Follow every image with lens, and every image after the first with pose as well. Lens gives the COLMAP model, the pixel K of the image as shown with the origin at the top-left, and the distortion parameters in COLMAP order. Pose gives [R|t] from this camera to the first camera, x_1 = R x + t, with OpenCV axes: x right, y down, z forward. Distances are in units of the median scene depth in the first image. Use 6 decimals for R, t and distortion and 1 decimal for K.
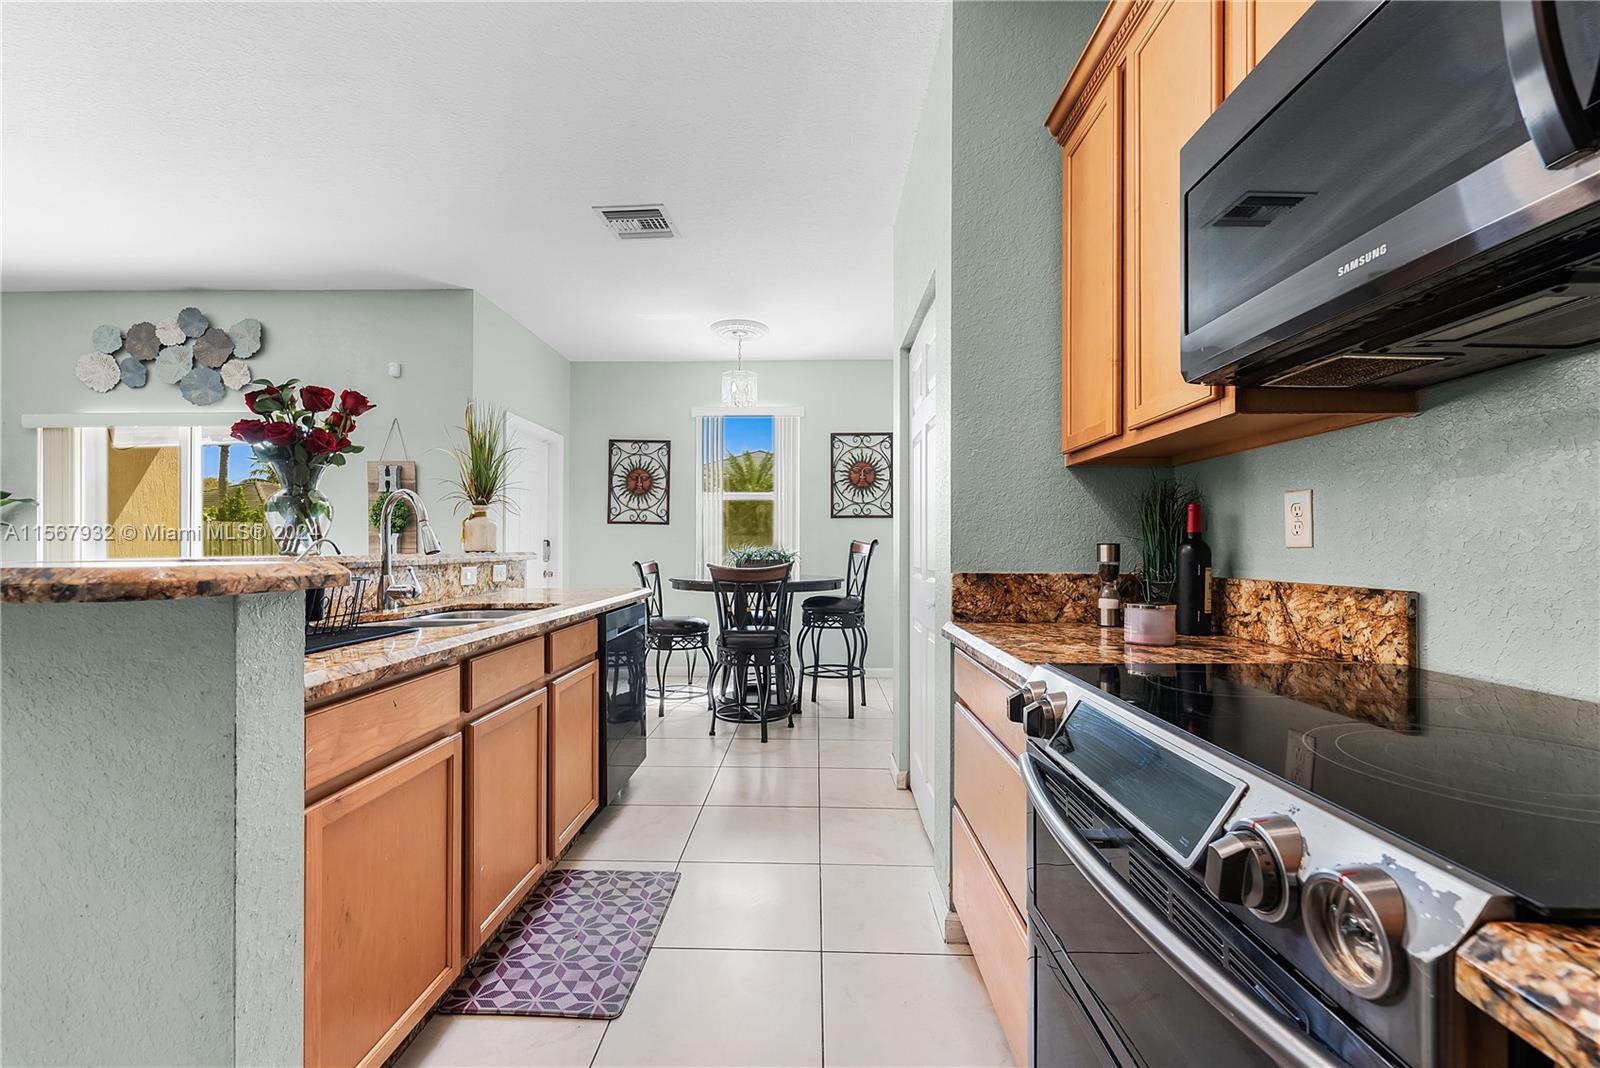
lens RADIAL K [[653.2, 0, 793.7], [0, 653.2, 544.9], [0, 0, 1]] dist [0.001692, -0.000065]
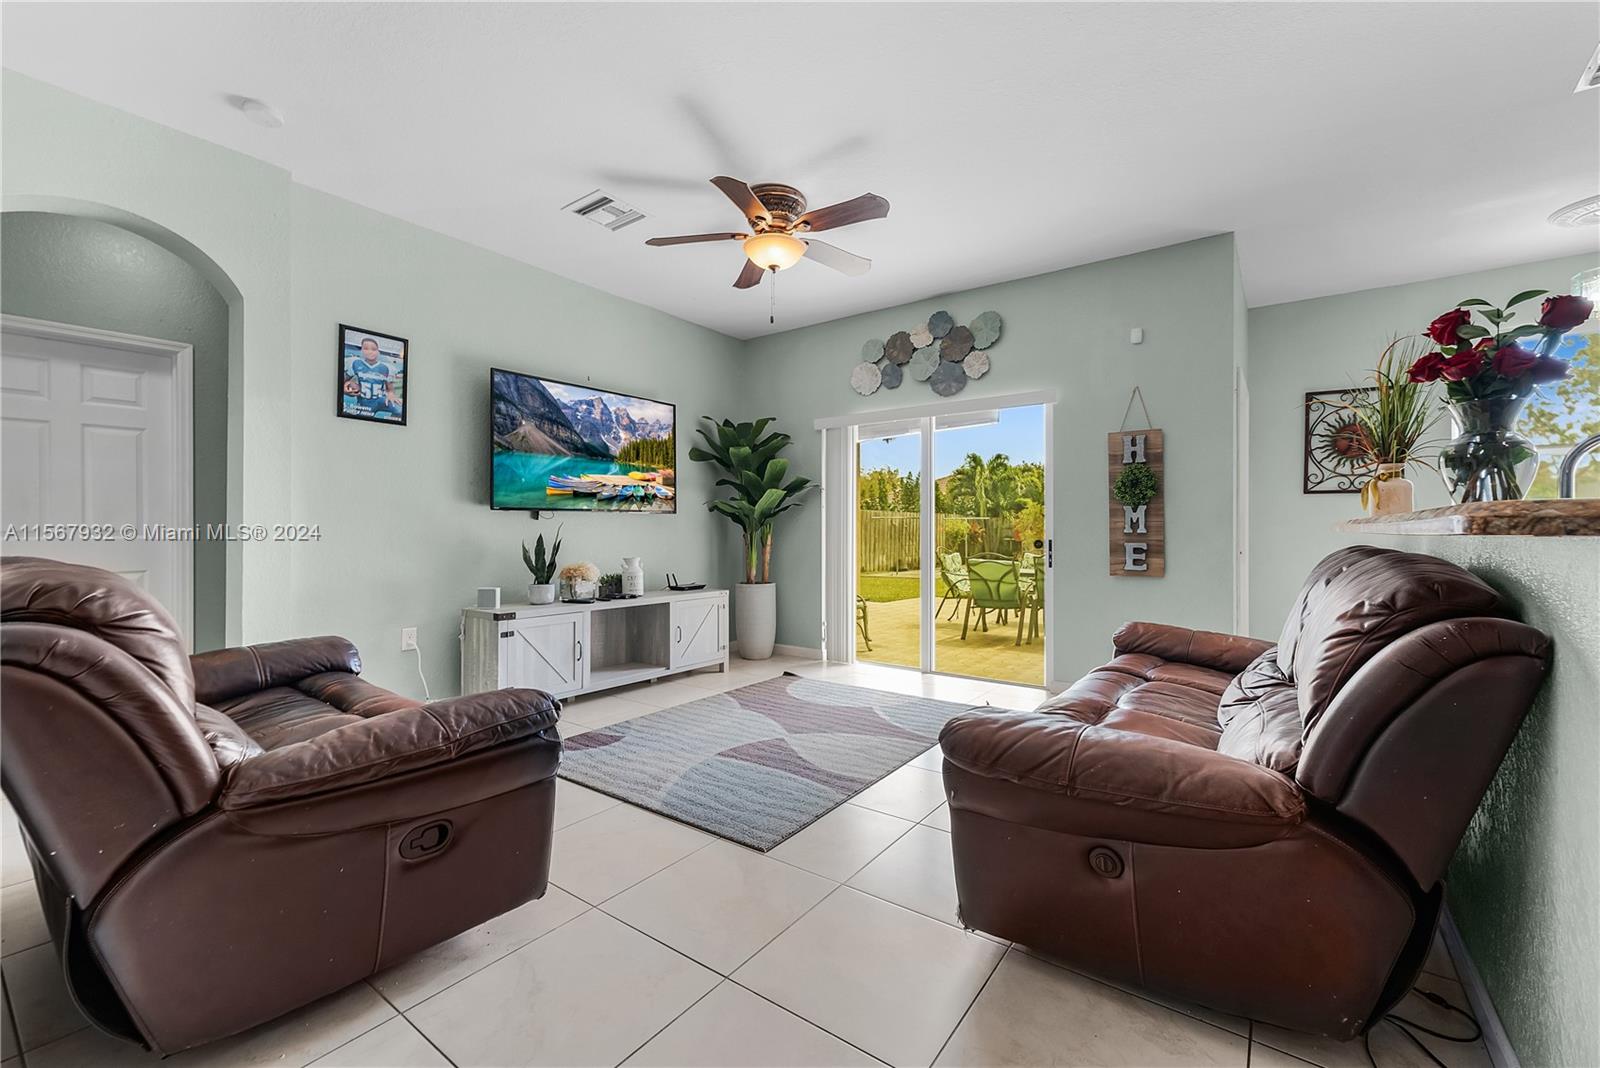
lens RADIAL K [[656.9, 0, 797.3], [0, 656.9, 533.4], [0, 0, 1]] dist [0.009331, 0.000005]
pose [[0.830860, -0.000826, -0.556482, -0.485833], [0.003198, 0.999989, 0.003290, 0.018032], [0.556473, -0.004513, 0.830853, -0.085100]]
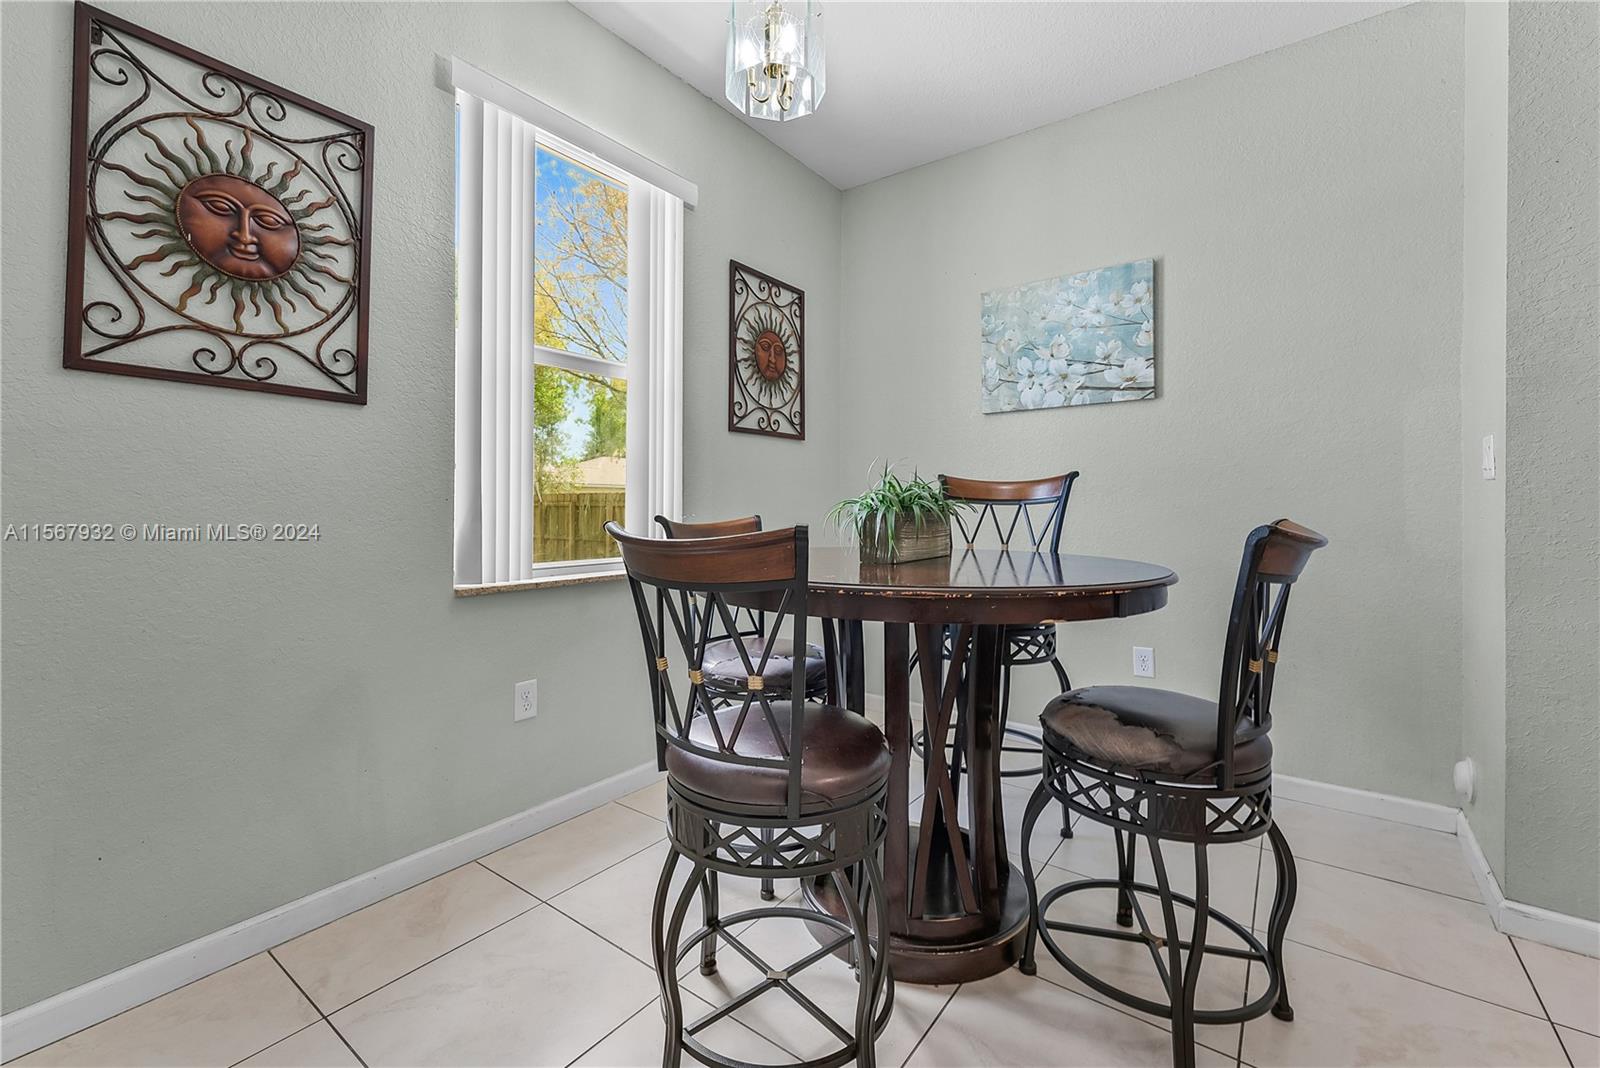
lens RADIAL K [[671.8, 0, 801.3], [0, 671.8, 499.3], [0, 0, 1]] dist [0.001070, -0.000122]
pose [[0.554047, 0.001887, 0.832484, -0.464250], [-0.002358, 0.999997, -0.000698, 0.016763], [-0.832482, -0.001576, 0.554049, 0.907554]]
